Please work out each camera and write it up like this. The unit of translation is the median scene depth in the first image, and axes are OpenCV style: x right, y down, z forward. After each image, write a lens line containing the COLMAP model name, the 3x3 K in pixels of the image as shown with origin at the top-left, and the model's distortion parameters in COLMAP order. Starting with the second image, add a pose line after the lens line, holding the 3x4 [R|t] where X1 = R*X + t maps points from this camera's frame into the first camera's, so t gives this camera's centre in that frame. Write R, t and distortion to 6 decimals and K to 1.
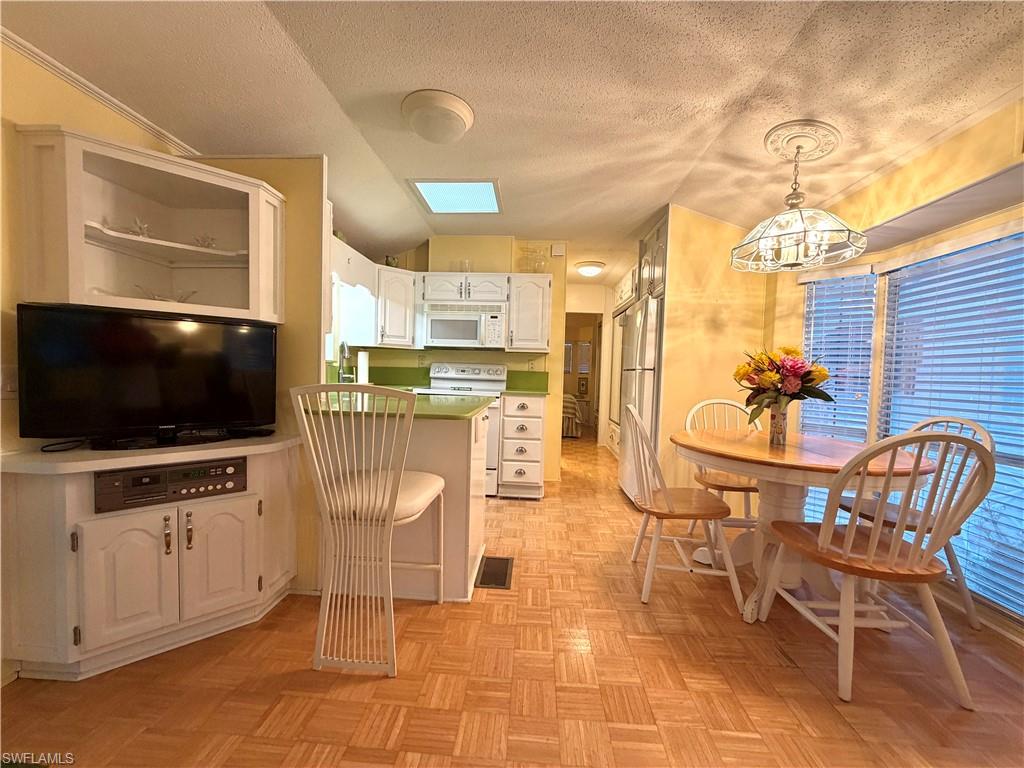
lens RADIAL K [[406.8, 0, 507.5], [0, 406.8, 385.1], [0, 0, 1]] dist [-0.000902, 0.000198]
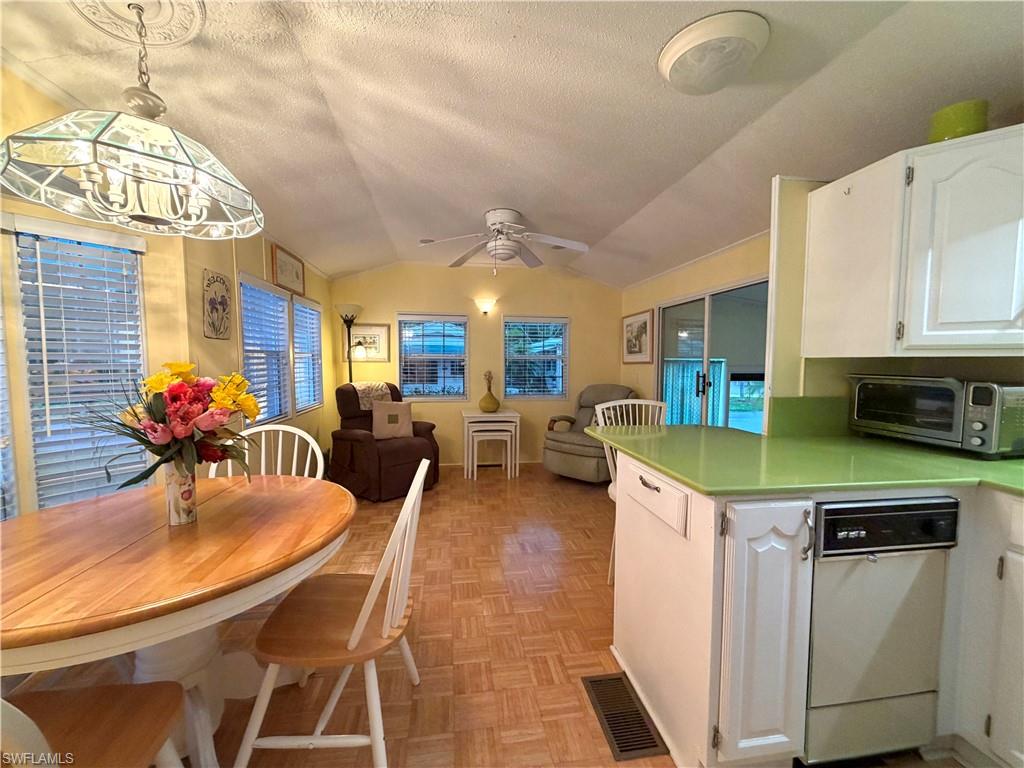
lens RADIAL K [[406.8, 0, 509.3], [0, 406.8, 385.0], [0, 0, 1]] dist [-0.000902, 0.000198]
pose [[-0.977326, -0.017198, -0.211041, 0.214068], [-0.037486, 0.995005, 0.092515, -0.089626], [0.208396, 0.098328, -0.973089, 1.127105]]
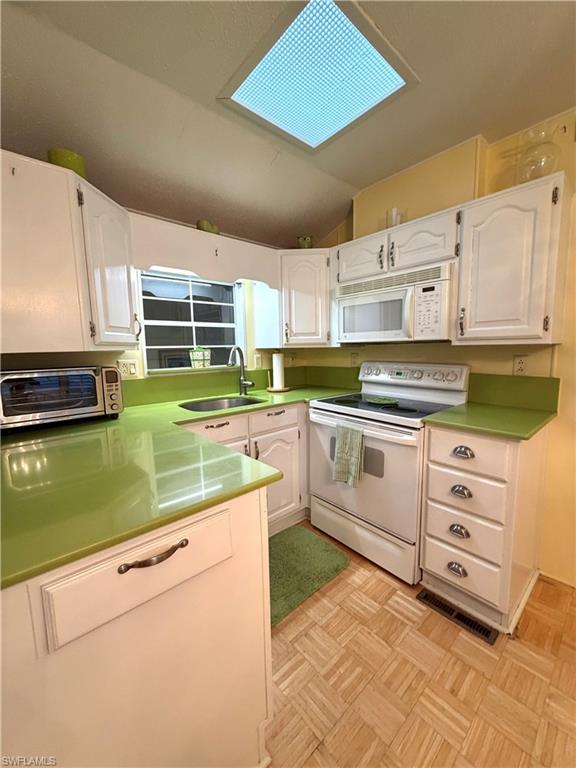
lens RADIAL K [[305.1, 0, 288.0], [0, 305.1, 381.2], [0, 0, 1]] dist [-0.000902, 0.000198]
pose [[0.708205, 0.036170, -0.705080, 0.172805], [0.012941, 0.997854, 0.064187, -0.076789], [0.705889, -0.054582, 0.706217, 0.642676]]
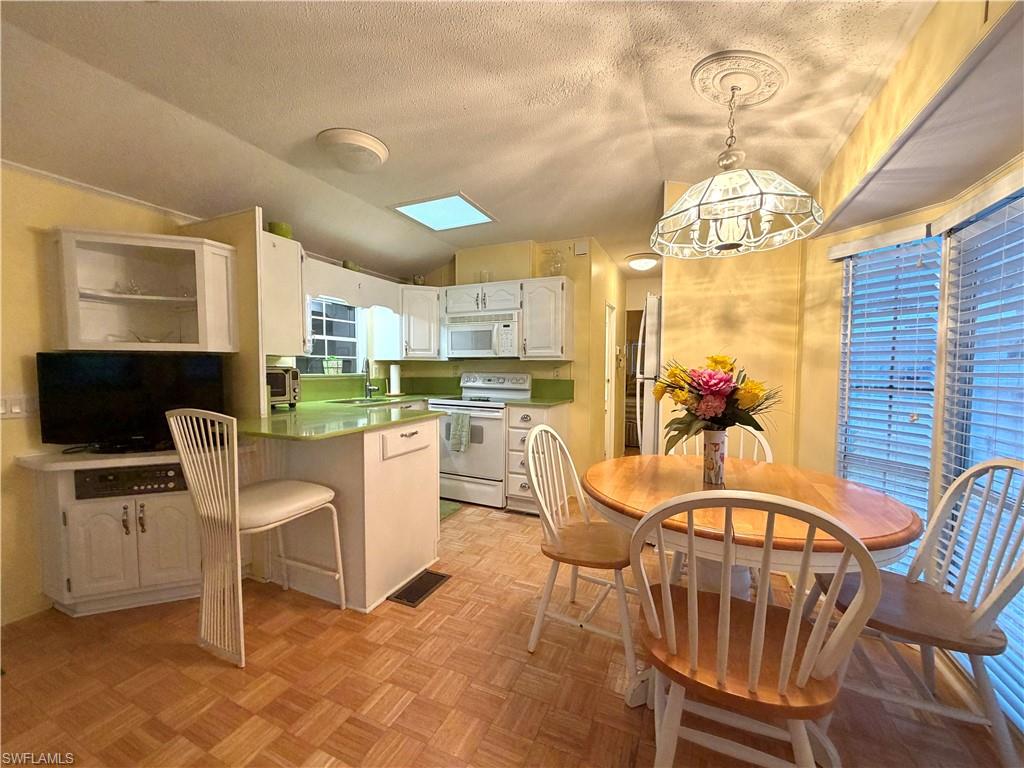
lens RADIAL K [[406.8, 0, 508.3], [0, 406.8, 385.2], [0, 0, 1]] dist [-0.000902, 0.000198]
pose [[0.934537, -0.009352, -0.355744, 0.387892], [0.009593, 0.999953, -0.001085, -0.027568], [0.355737, -0.002399, 0.934583, 0.099448]]
